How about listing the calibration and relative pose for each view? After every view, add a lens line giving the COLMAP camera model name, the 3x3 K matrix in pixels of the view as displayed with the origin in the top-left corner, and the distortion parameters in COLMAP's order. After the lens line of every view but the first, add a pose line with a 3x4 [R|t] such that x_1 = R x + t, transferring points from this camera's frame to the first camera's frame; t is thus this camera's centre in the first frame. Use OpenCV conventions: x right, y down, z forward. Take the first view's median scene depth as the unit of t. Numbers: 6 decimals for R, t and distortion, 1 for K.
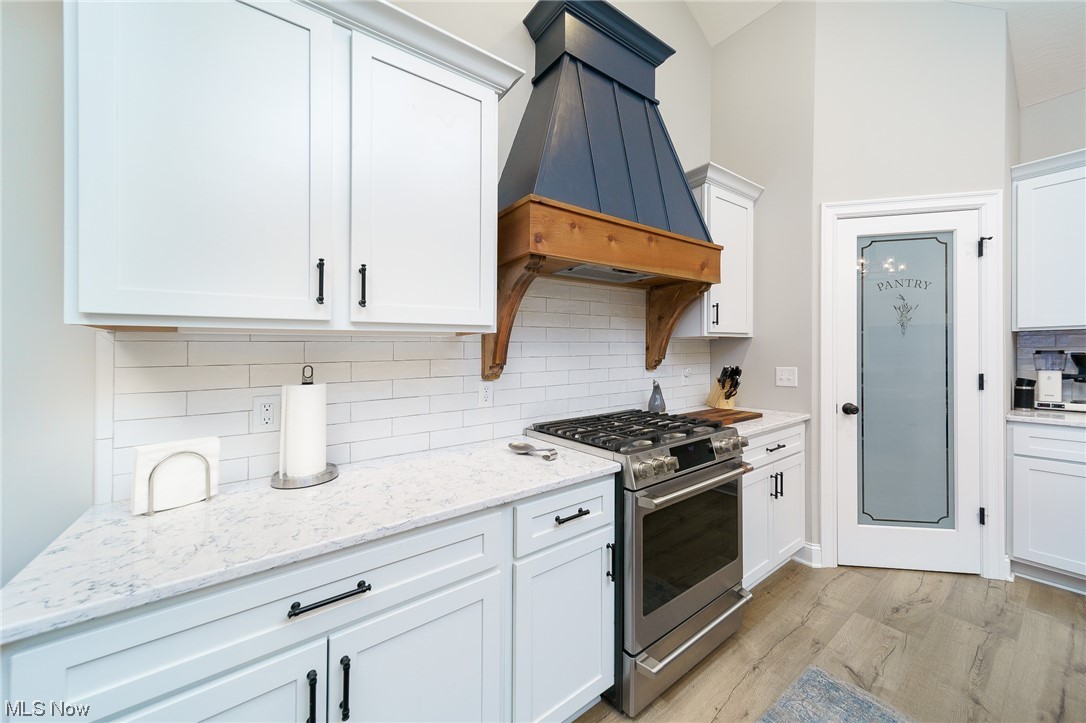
lens RADIAL K [[394.0, 0, 539.1], [0, 394.0, 349.2], [0, 0, 1]] dist [0.006908, 0.001411]
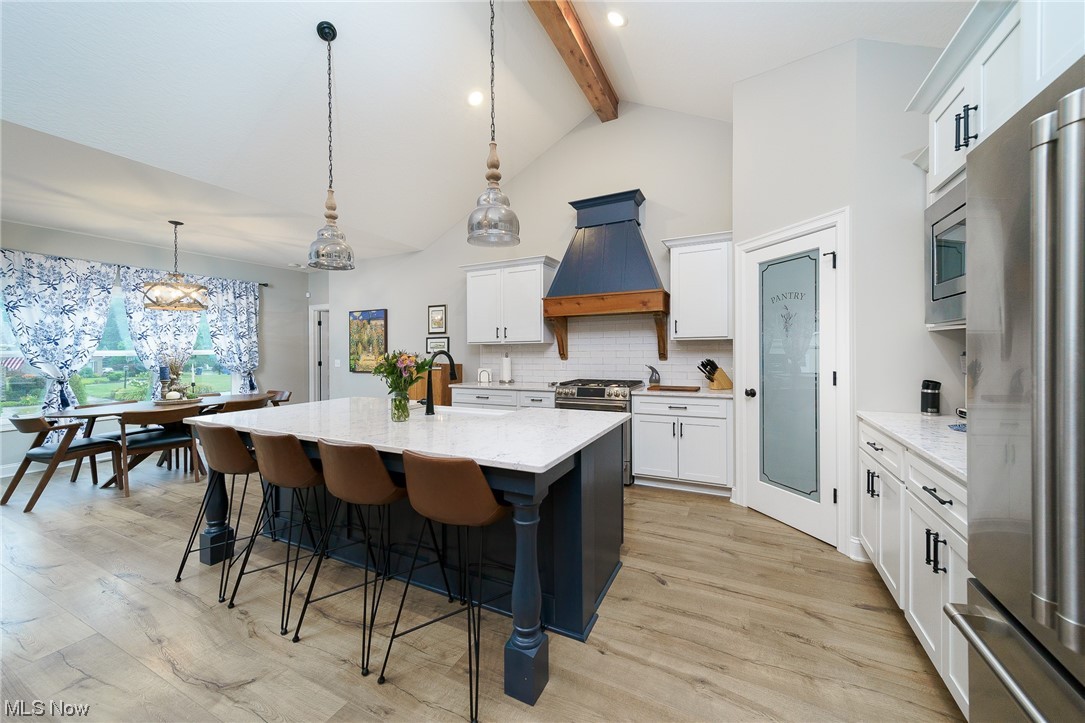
lens RADIAL K [[393.6, 0, 546.0], [0, 393.6, 348.8], [0, 0, 1]] dist [0.006908, 0.001411]
pose [[0.464028, 0.007811, -0.885786, 1.791851], [0.009334, 0.999862, 0.013707, -0.027127], [0.885771, -0.014629, 0.463891, -0.260470]]
